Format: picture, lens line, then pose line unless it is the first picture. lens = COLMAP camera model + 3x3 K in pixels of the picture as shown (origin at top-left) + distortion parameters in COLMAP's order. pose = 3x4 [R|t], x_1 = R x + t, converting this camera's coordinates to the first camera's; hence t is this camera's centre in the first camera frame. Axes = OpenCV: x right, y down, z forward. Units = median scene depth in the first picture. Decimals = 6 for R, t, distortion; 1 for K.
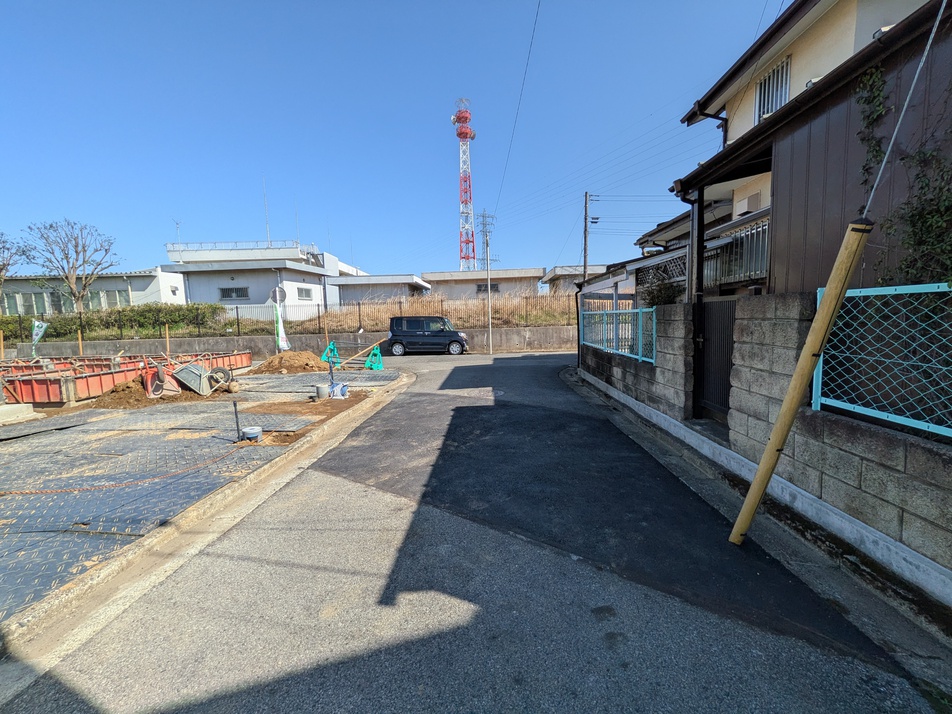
lens RADIAL K [[378.7, 0, 478.0], [0, 378.7, 356.9], [0, 0, 1]] dist [-0.002406, 0.000799]
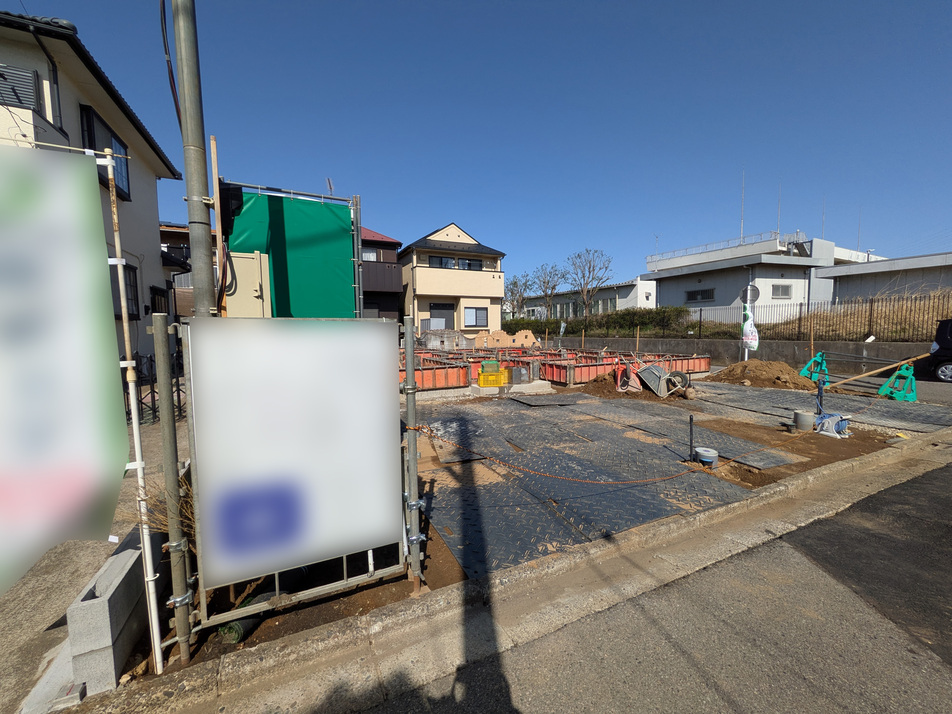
lens RADIAL K [[378.7, 0, 478.0], [0, 378.7, 356.9], [0, 0, 1]] dist [-0.002406, 0.000799]
pose [[0.463177, 0.085173, -0.882164, -0.061946], [-0.090013, 0.994745, 0.048782, -0.010567], [0.881683, 0.056812, 0.468410, 0.081646]]
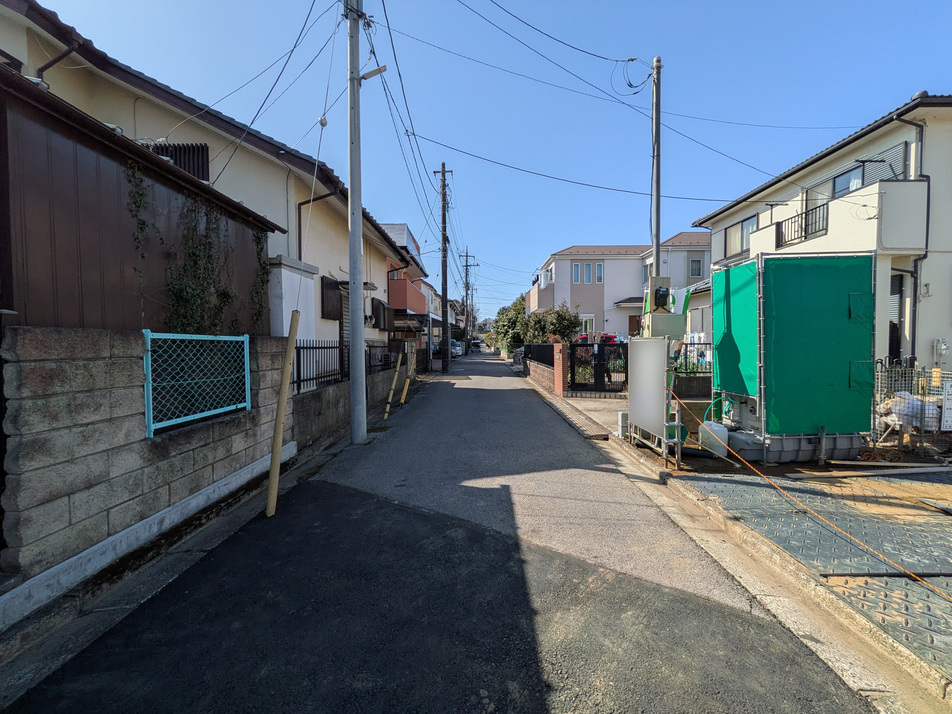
lens RADIAL K [[378.7, 0, 478.0], [0, 378.7, 356.9], [0, 0, 1]] dist [-0.002406, 0.000799]
pose [[-0.999123, 0.032670, -0.026188, -0.017224], [0.028892, 0.990622, 0.133544, -0.074714], [0.030306, 0.132671, -0.990697, 0.722129]]
